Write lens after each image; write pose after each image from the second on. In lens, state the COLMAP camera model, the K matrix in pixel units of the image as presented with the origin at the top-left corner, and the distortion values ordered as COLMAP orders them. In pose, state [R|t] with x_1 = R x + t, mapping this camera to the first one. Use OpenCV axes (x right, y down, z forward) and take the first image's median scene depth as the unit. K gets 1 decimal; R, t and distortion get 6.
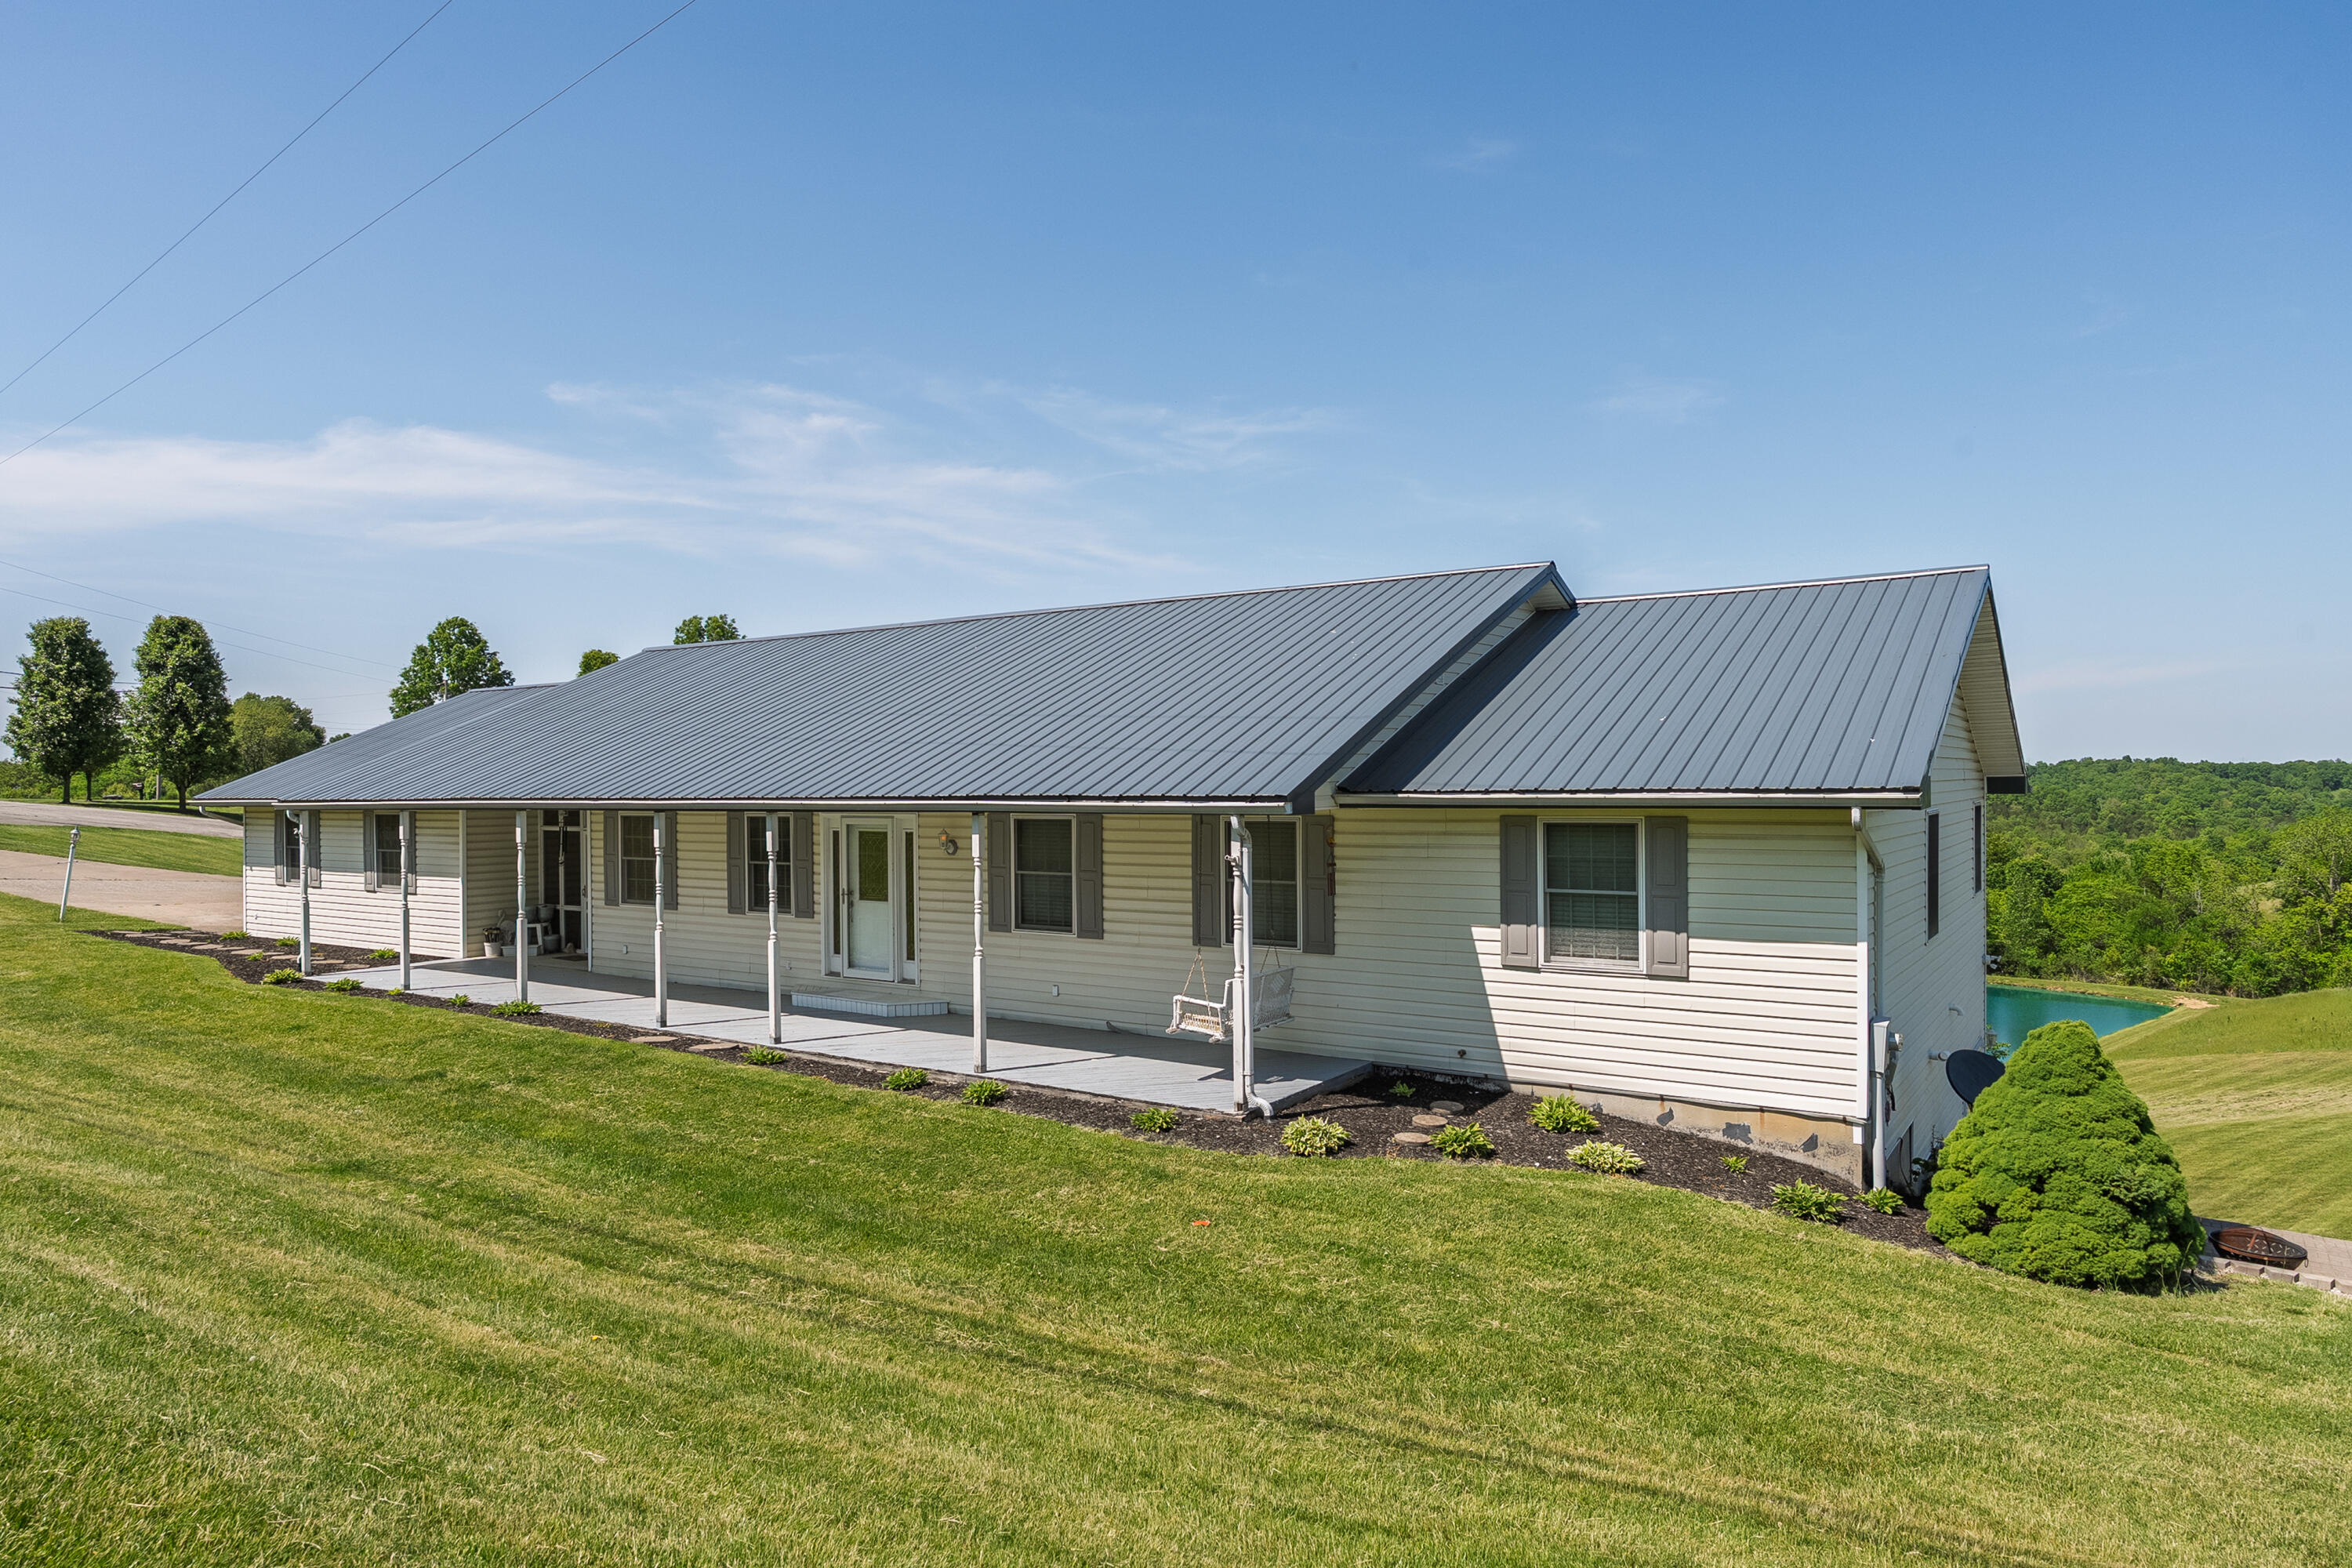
lens RADIAL K [[1472.9, 0, 1201.4], [0, 1472.9, 793.1], [0, 0, 1]] dist [-0.002931, 0.001811]
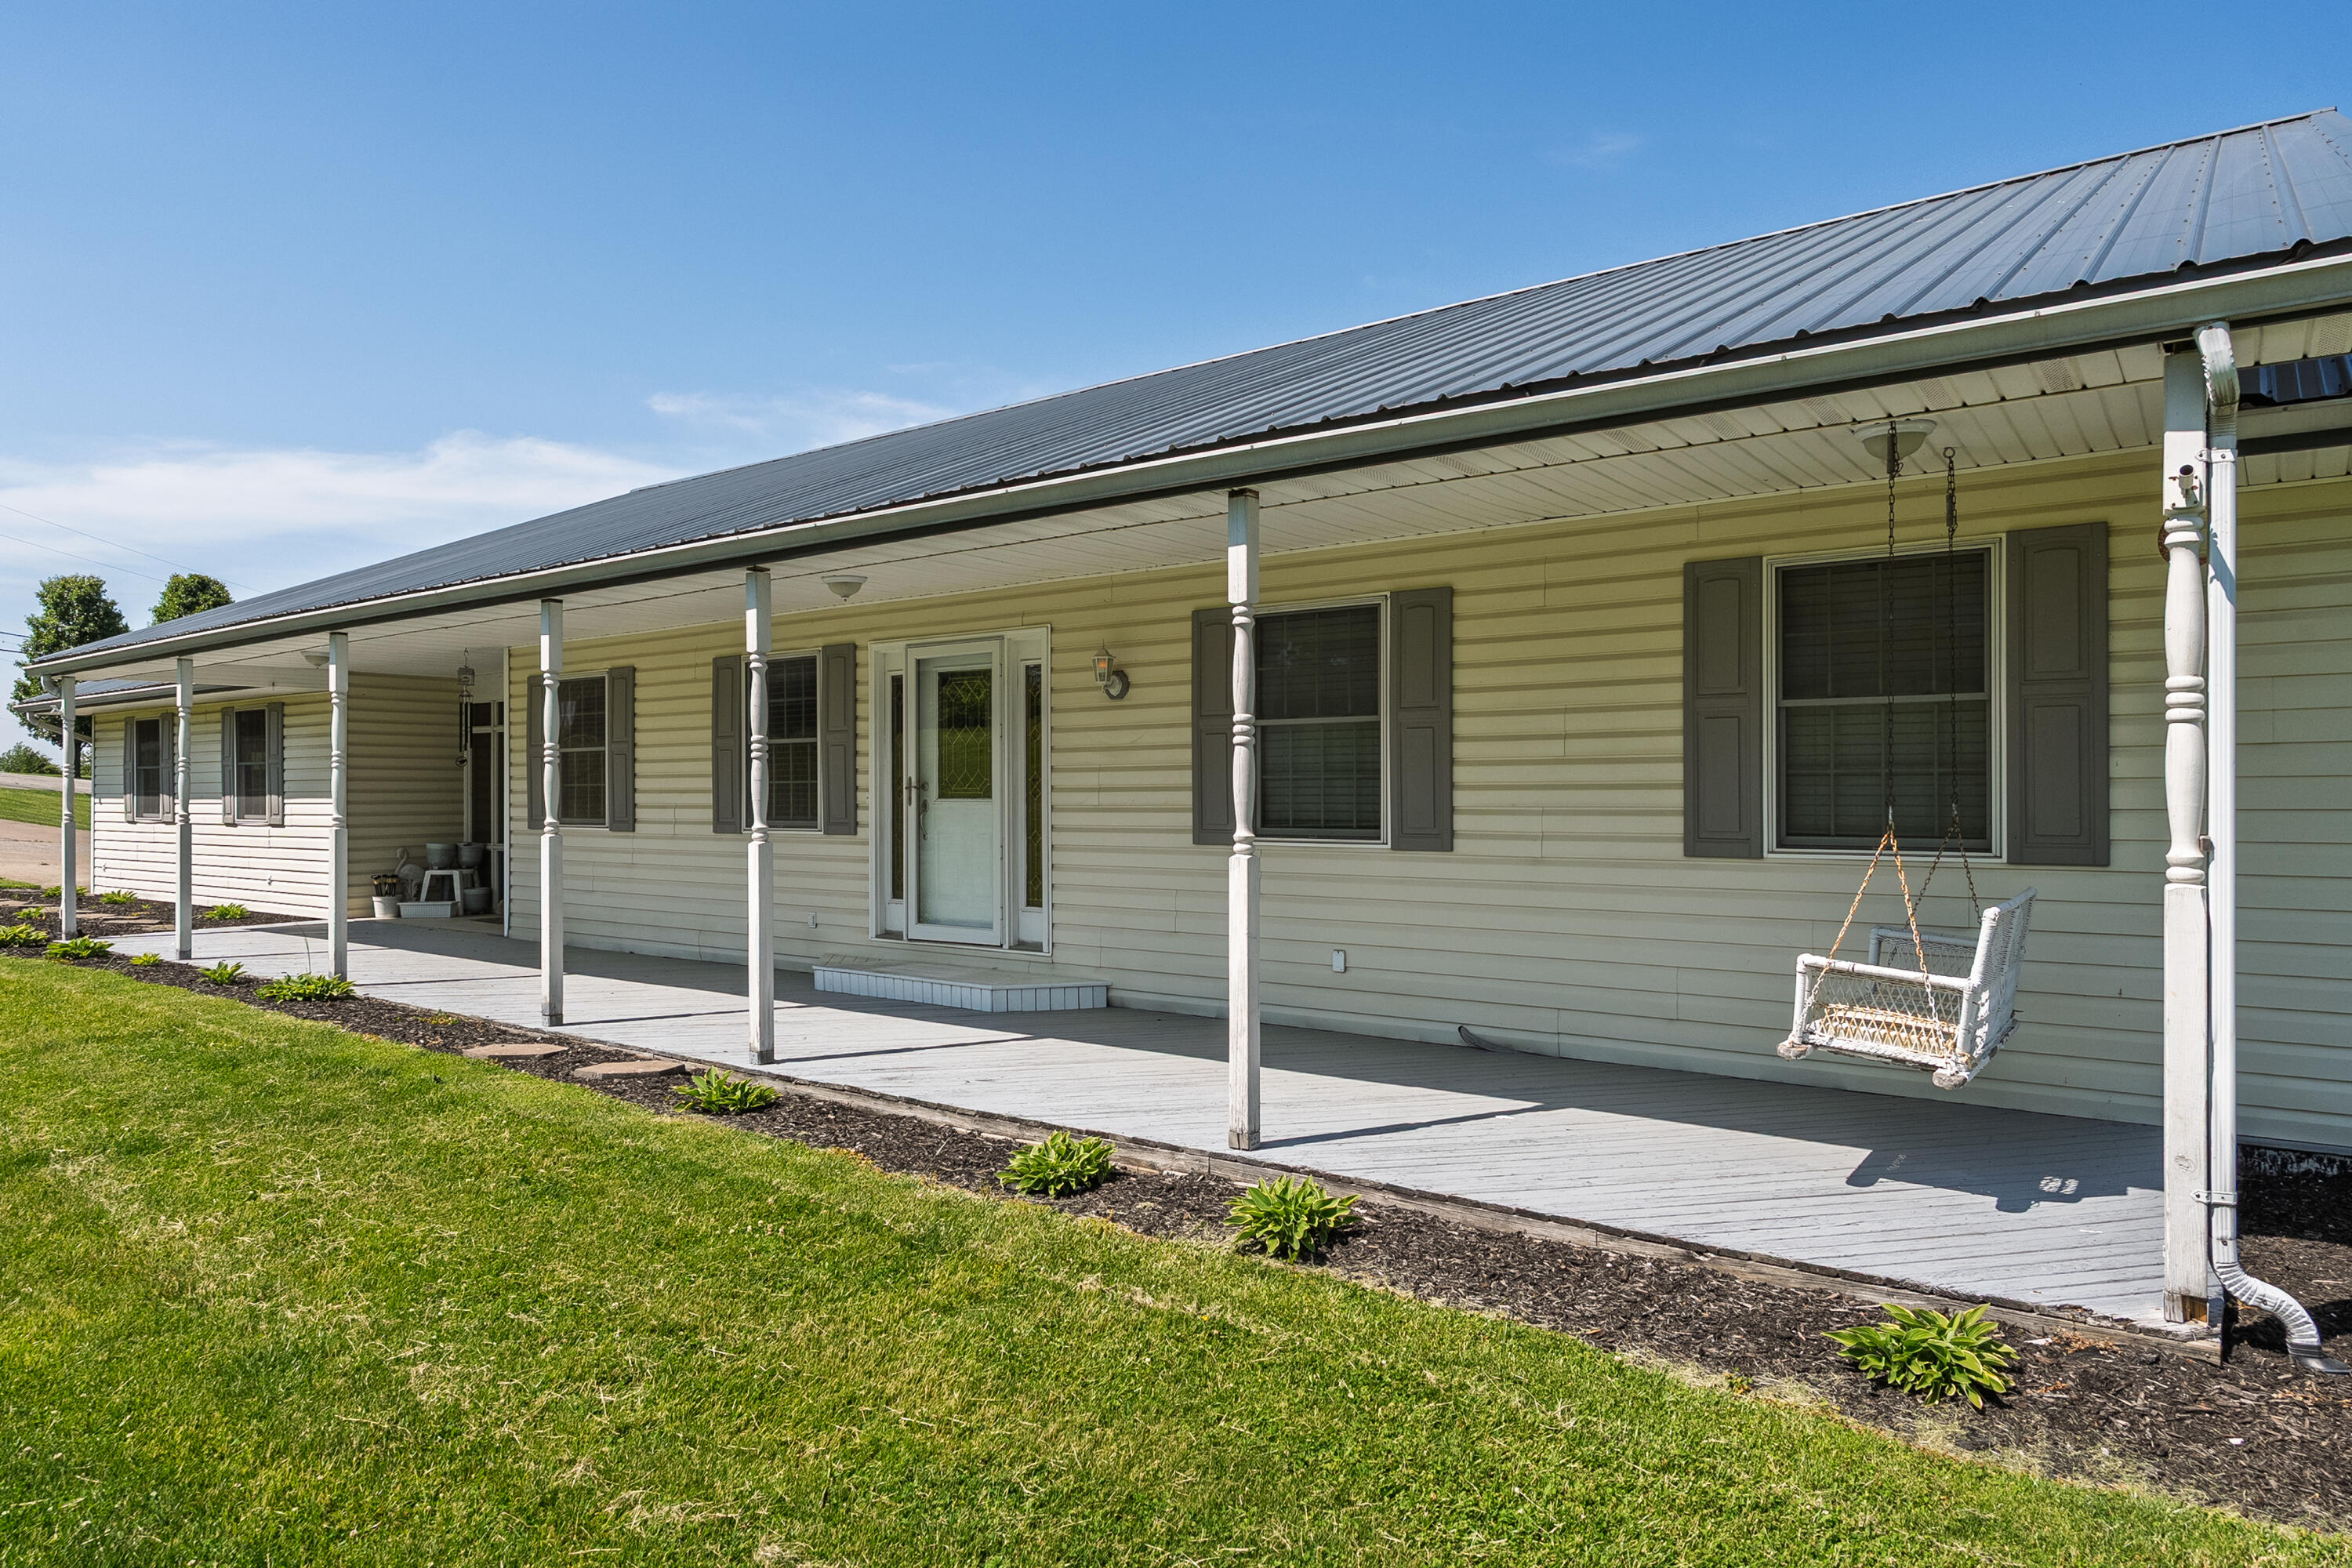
lens RADIAL K [[1472.9, 0, 1189.6], [0, 1472.9, 793.4], [0, 0, 1]] dist [-0.002931, 0.001811]
pose [[0.998511, 0.004825, -0.054333, -0.120438], [-0.005215, 0.999962, -0.007038, 0.081364], [0.054297, 0.007311, 0.998498, 0.505594]]
